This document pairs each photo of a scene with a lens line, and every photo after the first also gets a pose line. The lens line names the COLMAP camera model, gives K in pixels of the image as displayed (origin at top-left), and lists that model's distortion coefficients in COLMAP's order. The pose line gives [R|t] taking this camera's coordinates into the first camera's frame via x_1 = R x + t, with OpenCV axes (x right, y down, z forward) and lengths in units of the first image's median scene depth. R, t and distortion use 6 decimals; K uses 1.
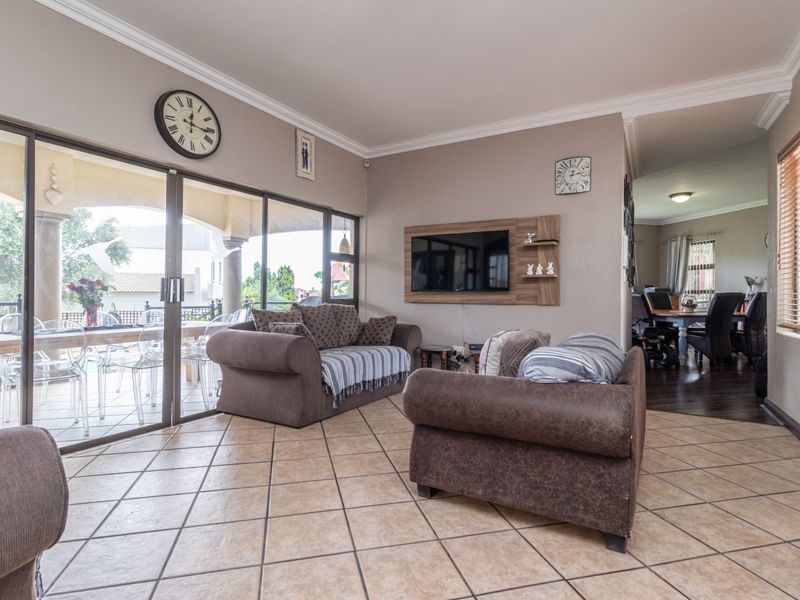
lens RADIAL K [[423.3, 0, 395.6], [0, 423.3, 294.3], [0, 0, 1]] dist [0.014262, 0.000387]
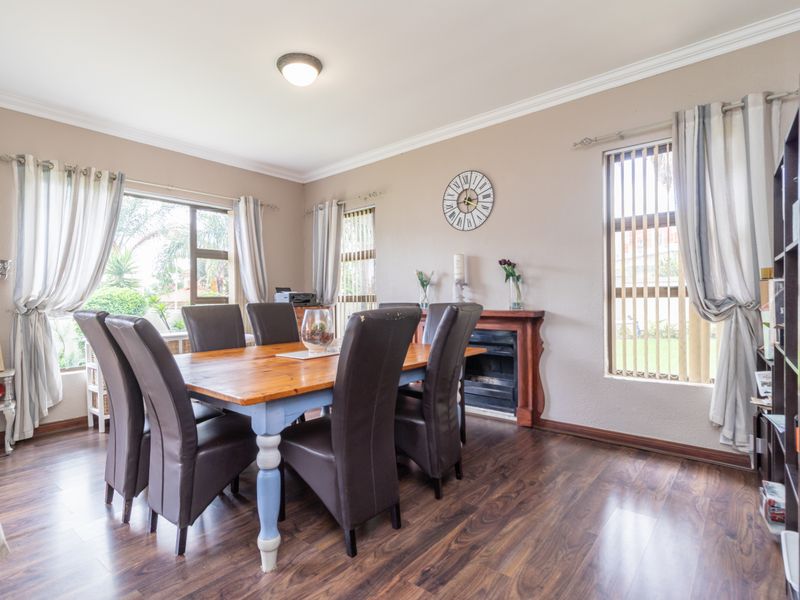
lens RADIAL K [[423.3, 0, 399.6], [0, 423.3, 299.2], [0, 0, 1]] dist [0.014262, 0.000387]
pose [[0.795056, -0.002158, 0.606532, 0.415823], [0.009173, 0.999922, -0.008467, -0.000332], [-0.606466, 0.012296, 0.795014, 0.515576]]
